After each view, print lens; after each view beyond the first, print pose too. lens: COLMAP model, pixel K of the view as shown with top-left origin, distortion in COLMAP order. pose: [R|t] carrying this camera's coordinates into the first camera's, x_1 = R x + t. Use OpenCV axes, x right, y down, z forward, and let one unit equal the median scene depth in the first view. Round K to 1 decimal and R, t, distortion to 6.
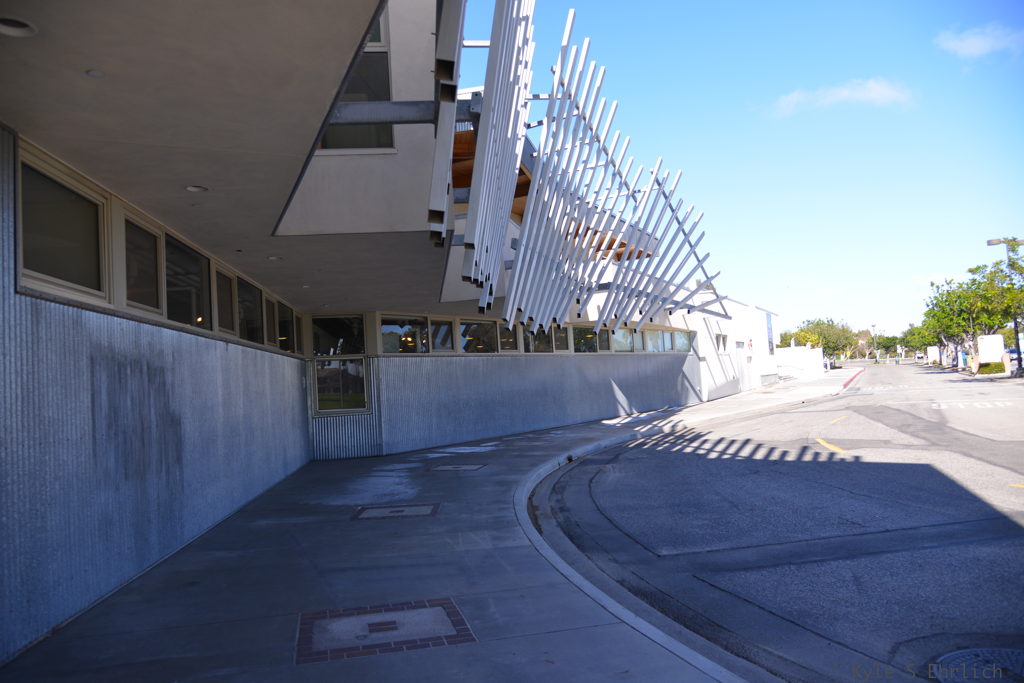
lens RADIAL K [[713.0, 0, 512.0], [0, 713.0, 341.5], [0, 0, 1]] dist [-0.015443, -0.005193]
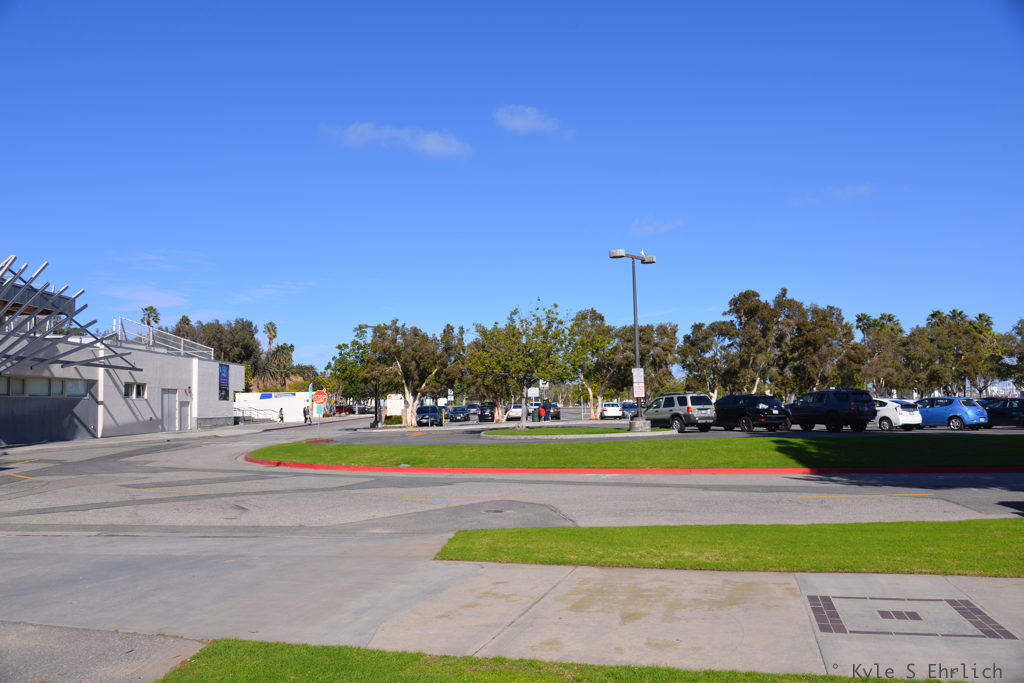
lens RADIAL K [[813.8, 0, 512.0], [0, 813.8, 341.5], [0, 0, 1]] dist [-0.028348, 0.002598]
pose [[0.883708, 0.082822, 0.460653, 0.433773], [-0.064168, 0.996364, -0.056039, -0.085044], [-0.463620, 0.019962, 0.885809, -0.989461]]
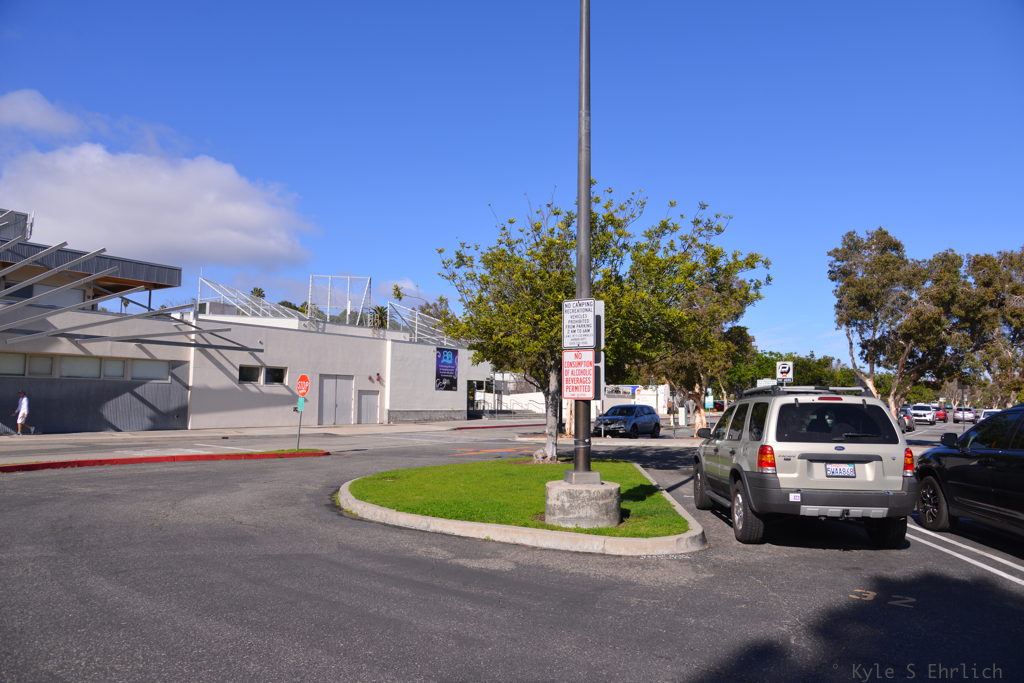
lens RADIAL K [[713.0, 0, 512.0], [0, 713.0, 341.5], [0, 0, 1]] dist [-0.015443, -0.005193]
pose [[0.985875, 0.066264, -0.153814, 1.586690], [-0.069344, 0.997484, -0.014741, -0.108971], [0.152450, 0.025199, 0.987990, 0.063057]]
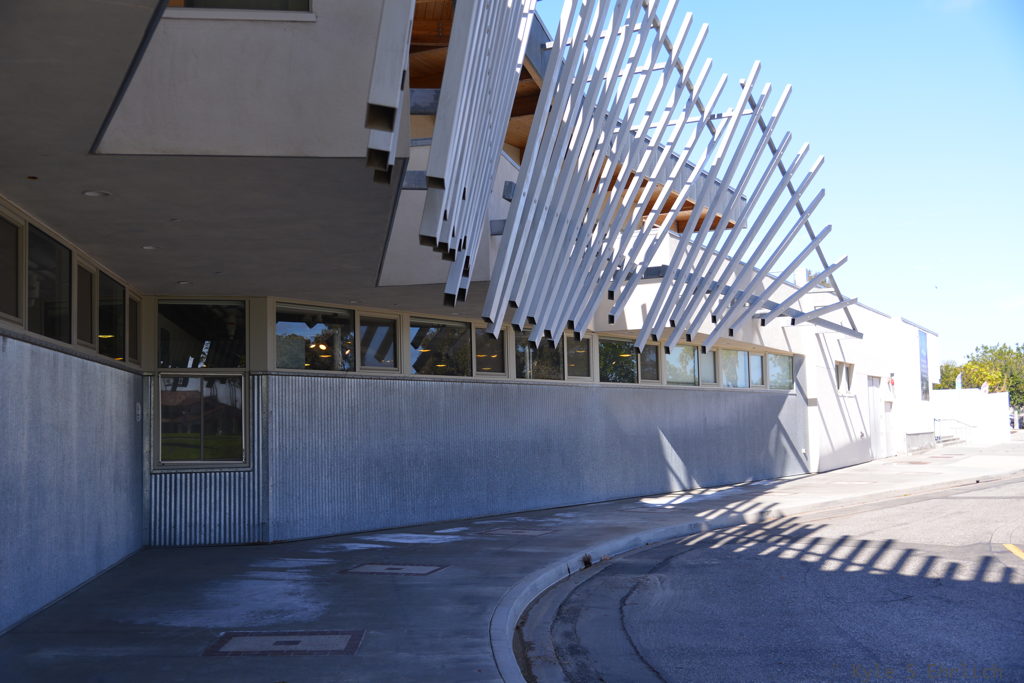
lens RADIAL K [[1182.6, 0, 512.0], [0, 1182.6, 341.5], [0, 0, 1]] dist [-0.007573, -0.003744]
pose [[0.998954, 0.043139, 0.015151, -0.002573], [-0.042886, 0.998941, -0.016651, 0.001911], [-0.015853, 0.015984, 0.999747, 0.019444]]
